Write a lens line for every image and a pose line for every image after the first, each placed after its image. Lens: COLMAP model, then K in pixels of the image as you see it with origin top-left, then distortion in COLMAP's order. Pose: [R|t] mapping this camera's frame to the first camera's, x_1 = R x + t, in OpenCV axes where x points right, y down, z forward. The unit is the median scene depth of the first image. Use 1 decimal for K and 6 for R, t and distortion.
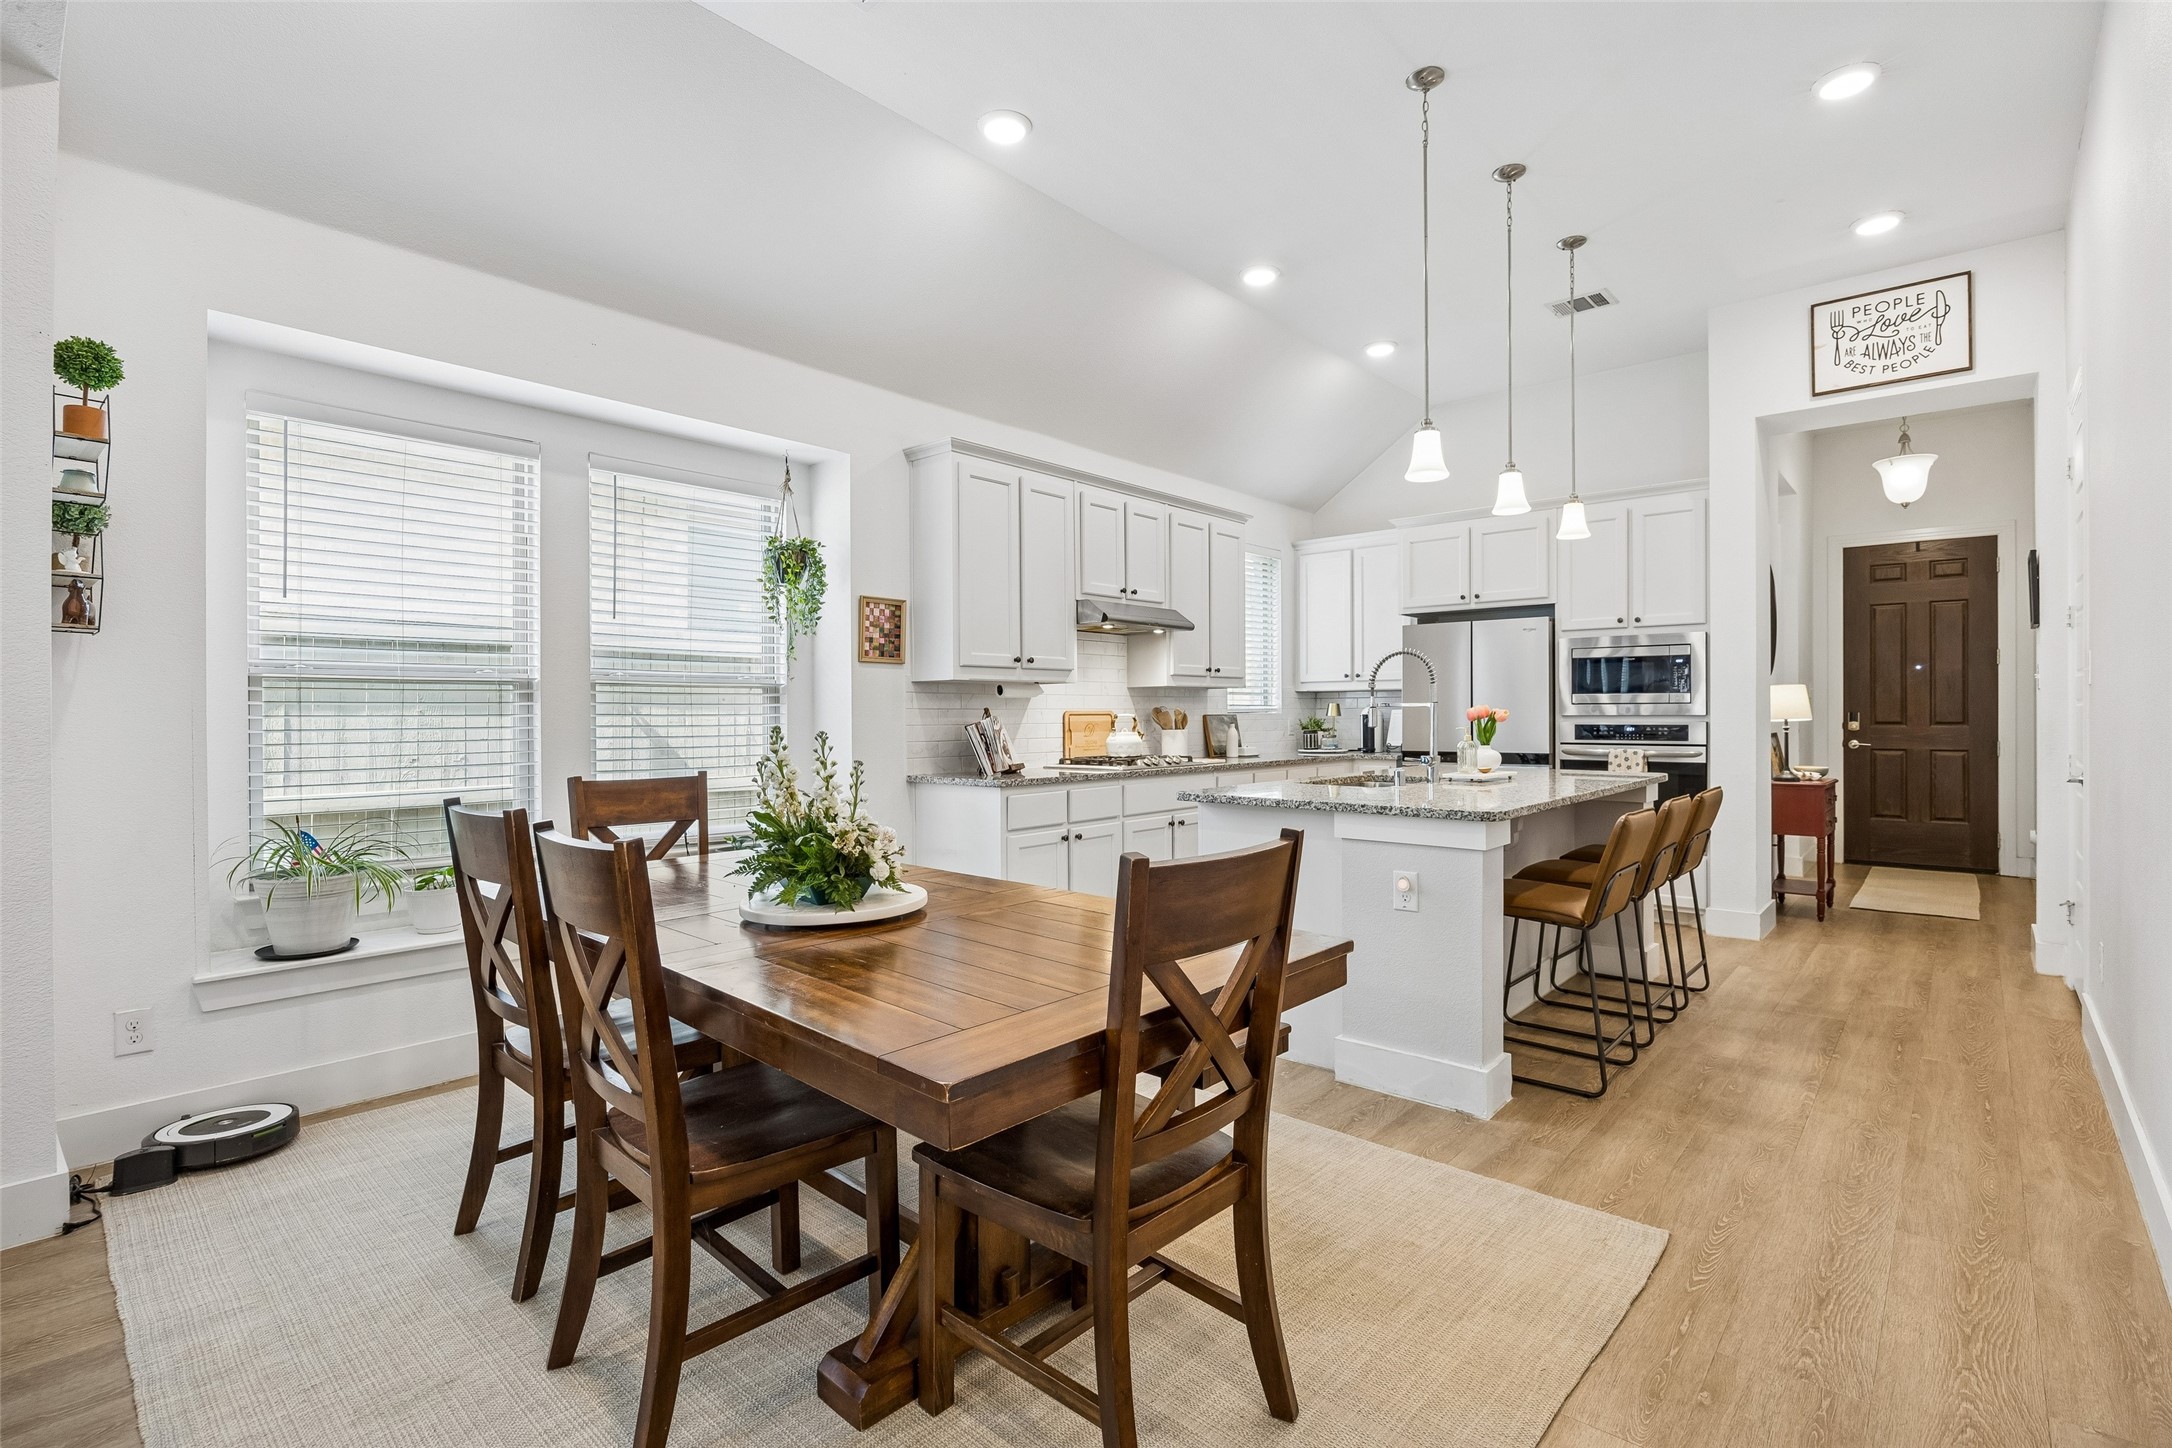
lens RADIAL K [[1019.8, 0, 1101.4], [0, 1019.8, 714.6], [0, 0, 1]] dist [-0.004788, -0.000317]
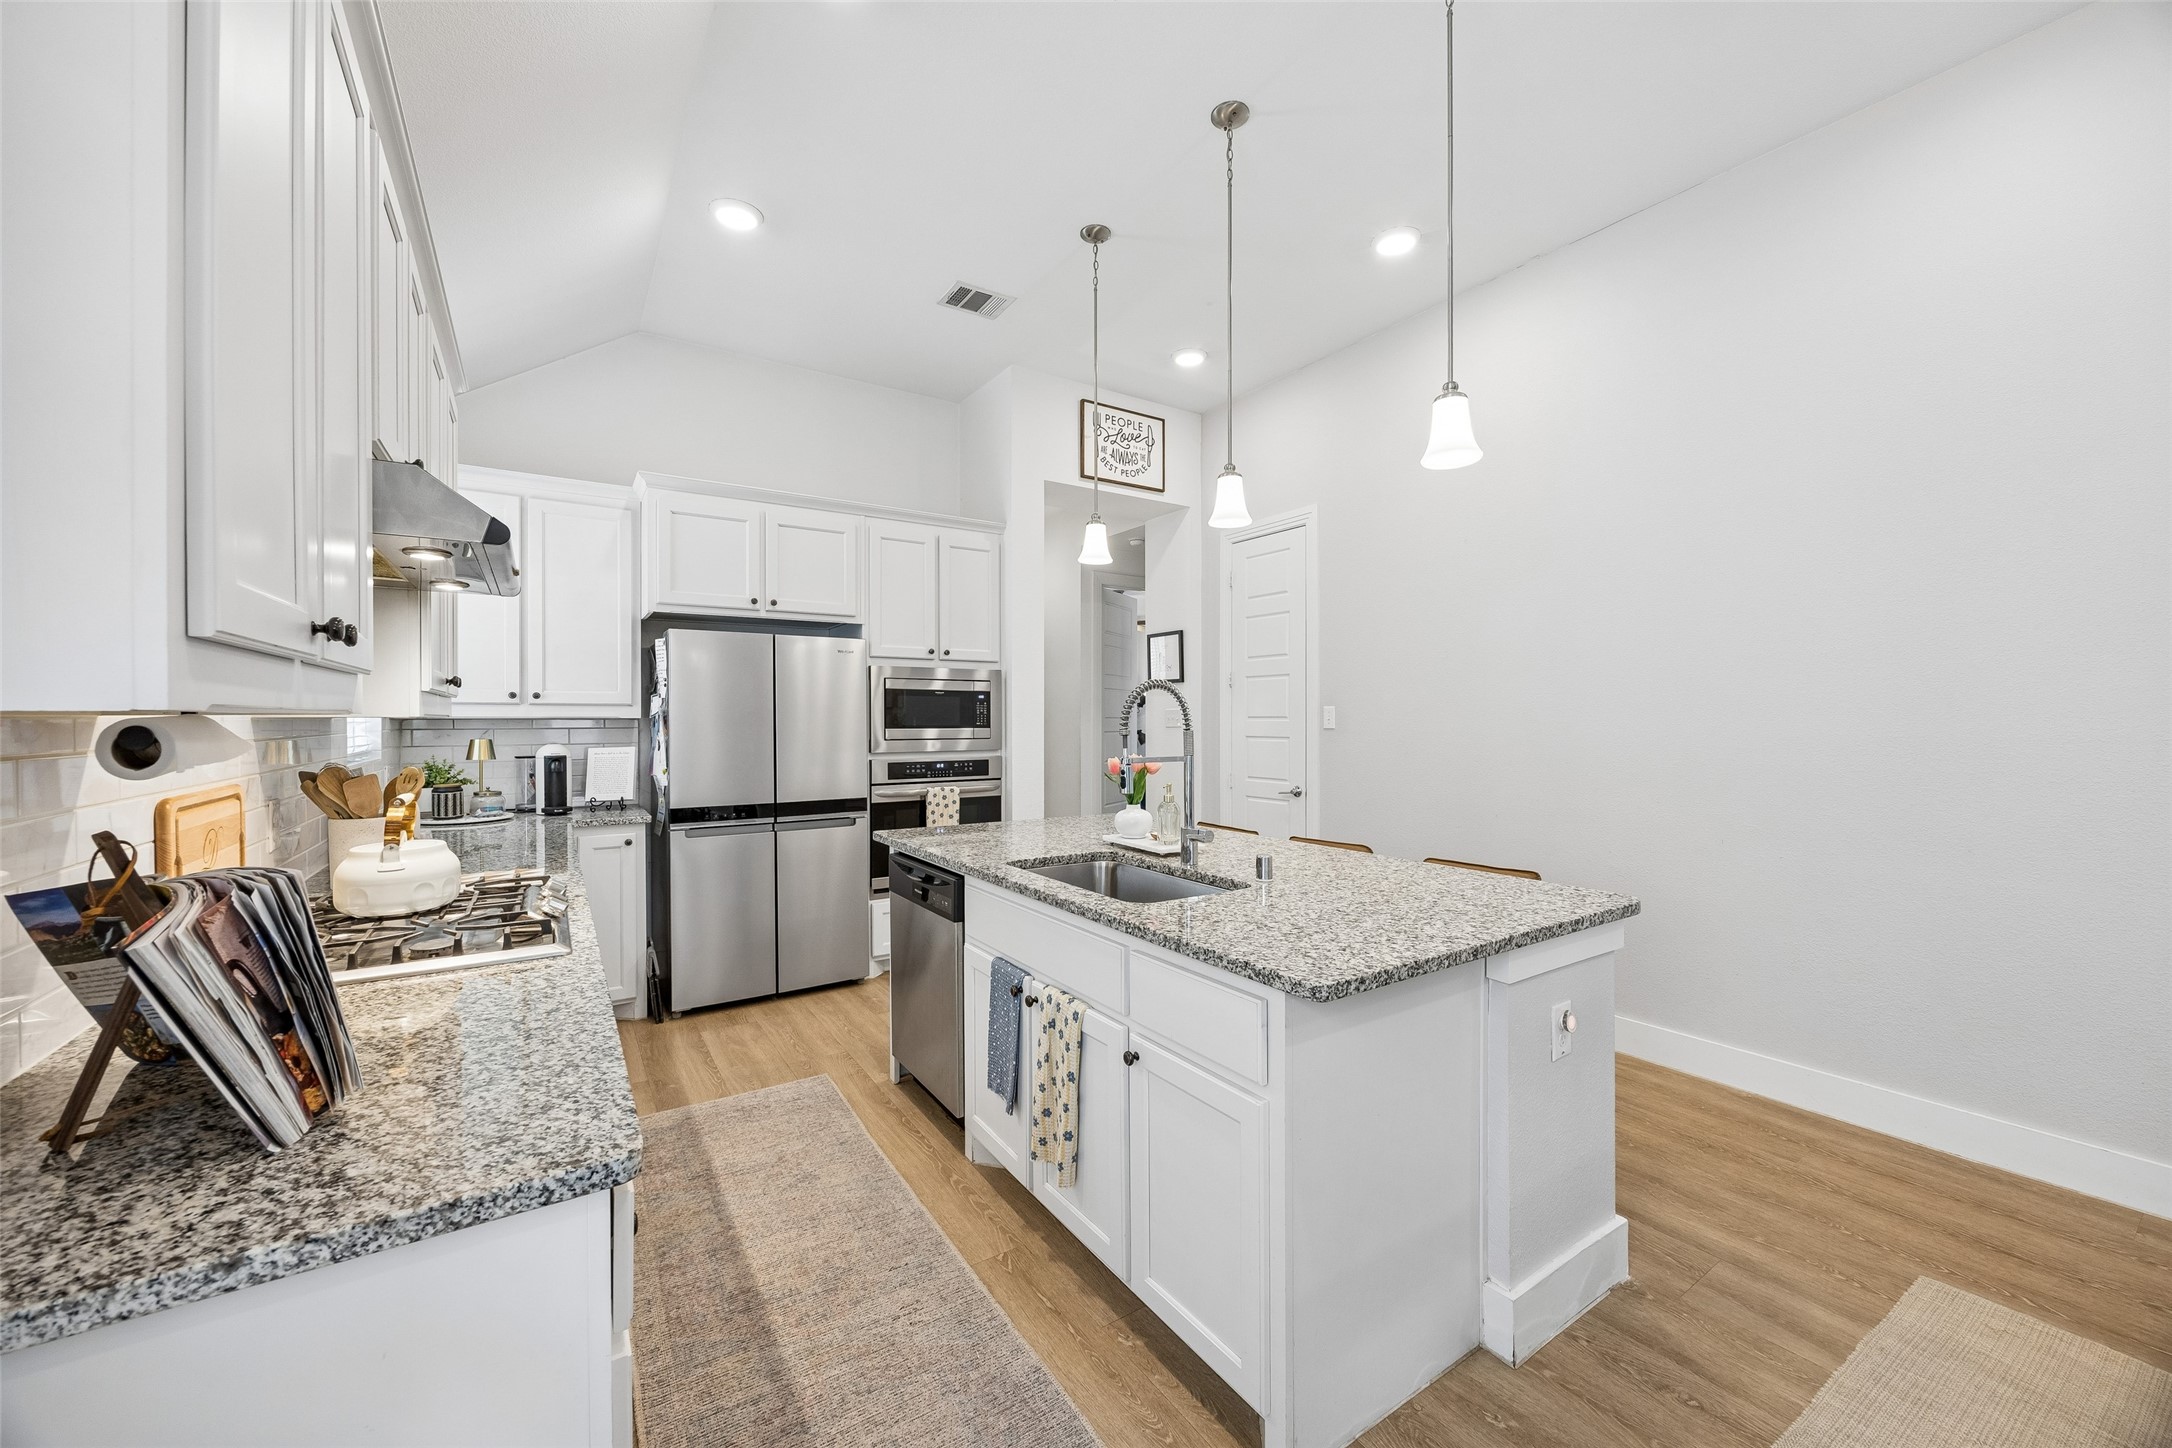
lens RADIAL K [[828.7, 0, 1099.3], [0, 828.7, 722.4], [0, 0, 1]] dist [-0.008090, 0.000942]
pose [[0.262814, -0.000720, 0.964846, -0.191648], [0.003688, 0.999993, -0.000258, -0.025105], [-0.964840, 0.003626, 0.262814, 0.638259]]
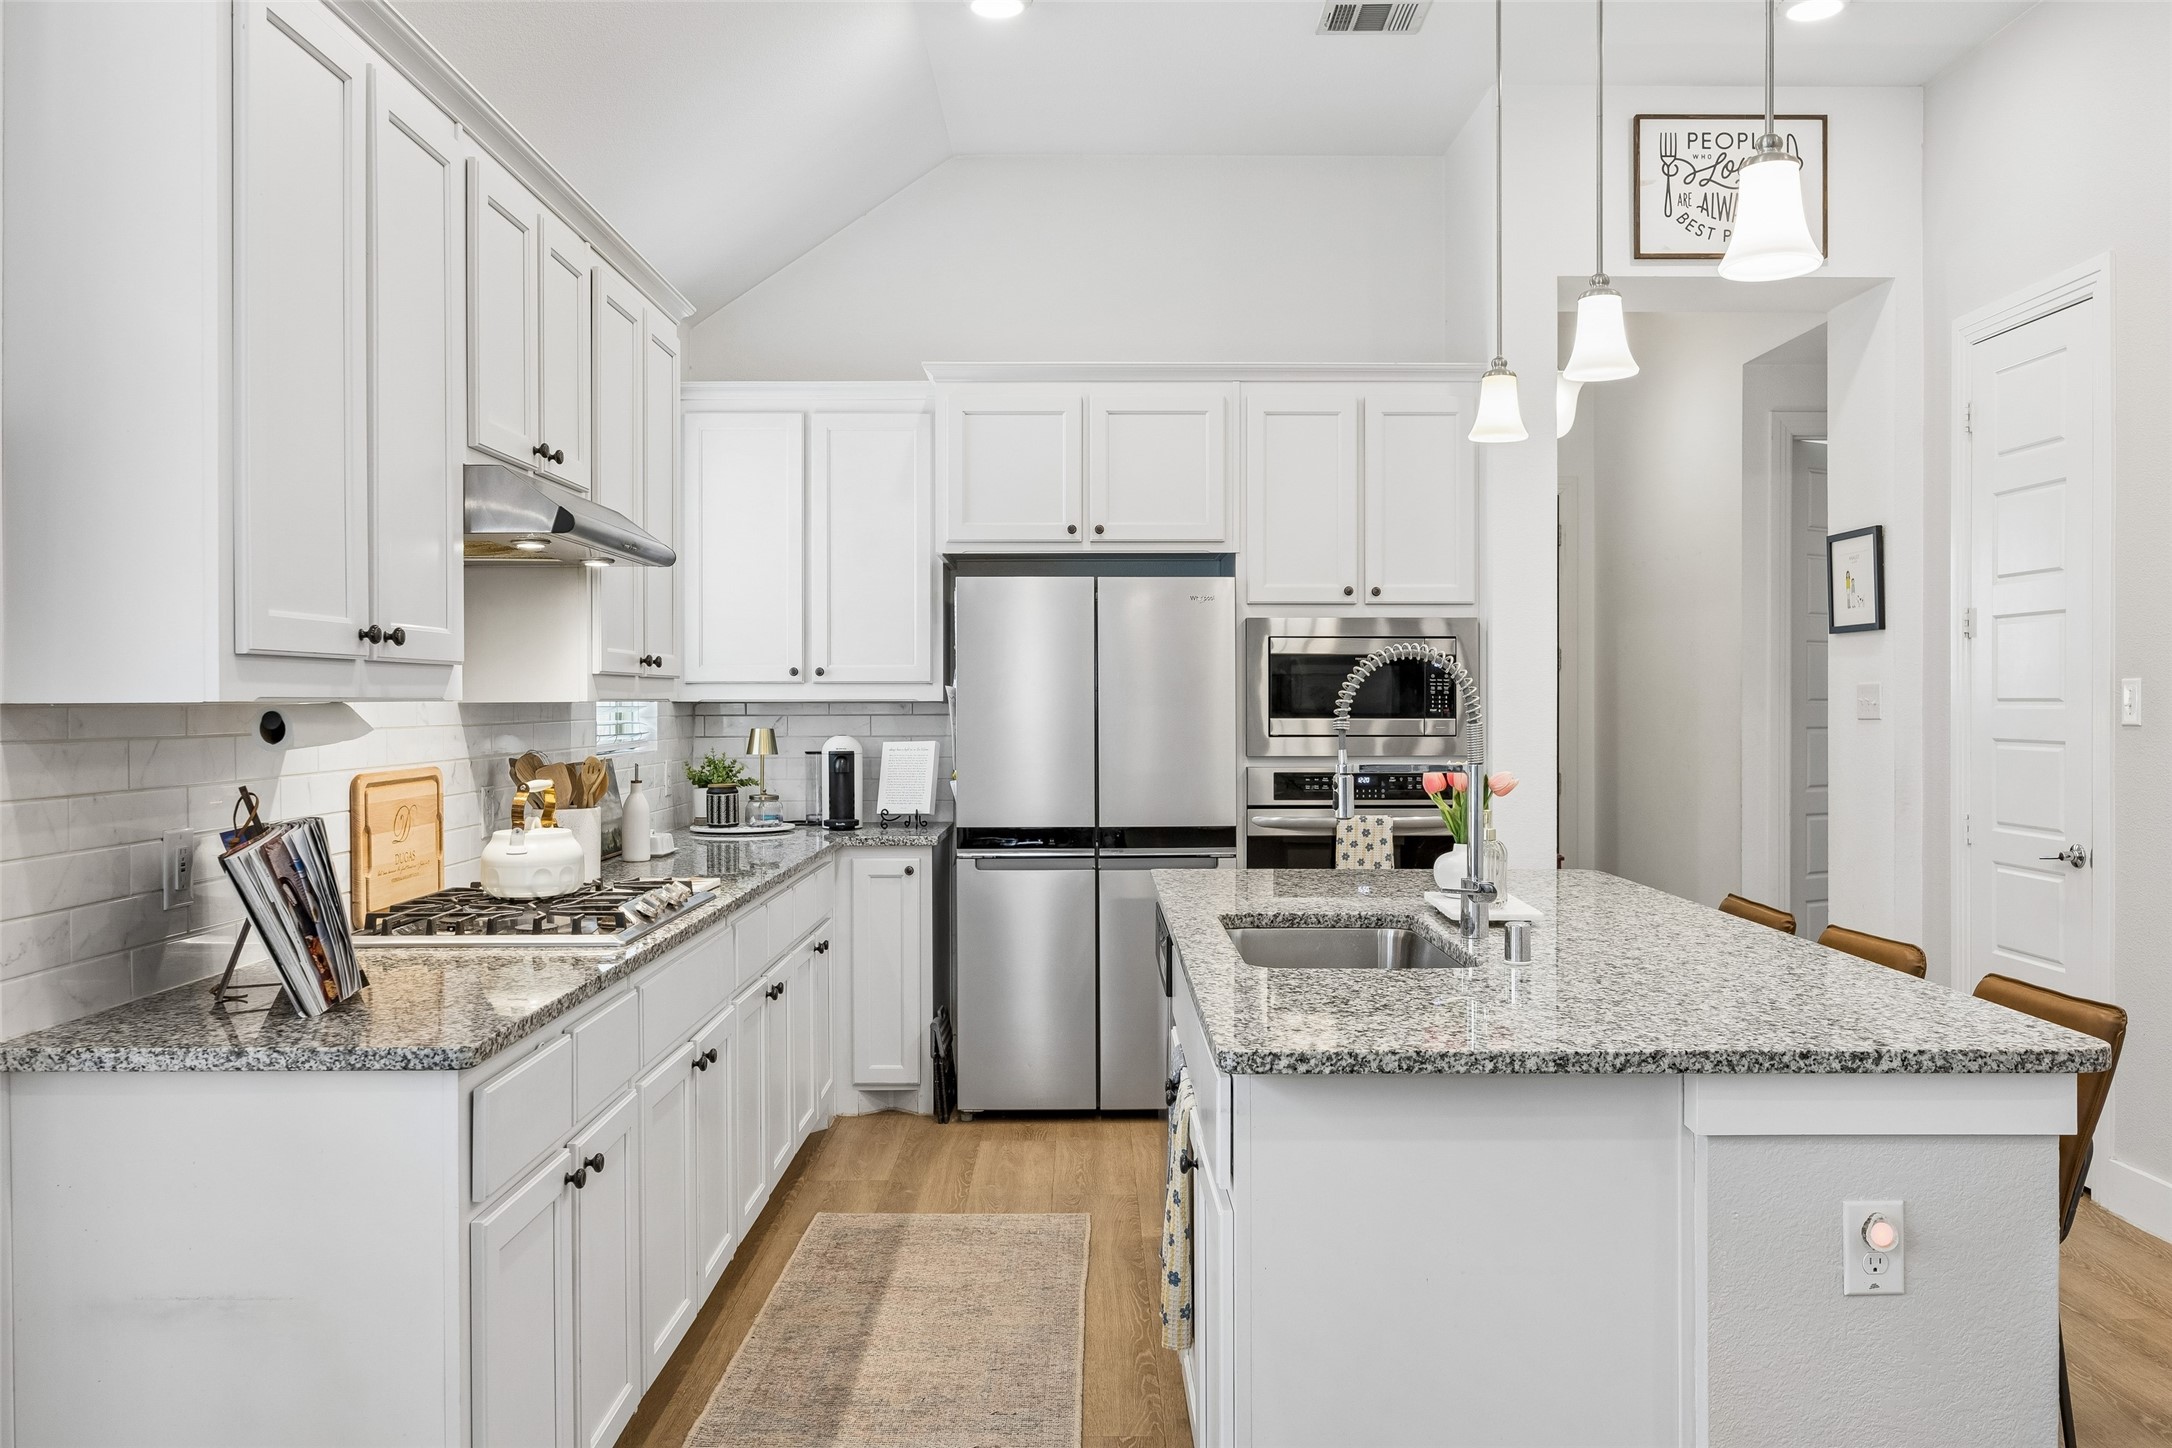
lens RADIAL K [[1654.7, 0, 1095.5], [0, 1654.7, 711.8], [0, 0, 1]] dist [-0.018081, 0.009900]
pose [[0.751015, -0.001297, 0.660284, -0.210823], [-0.000240, 0.999997, 0.002236, -0.026087], [-0.660285, -0.001837, 0.751013, 0.388917]]
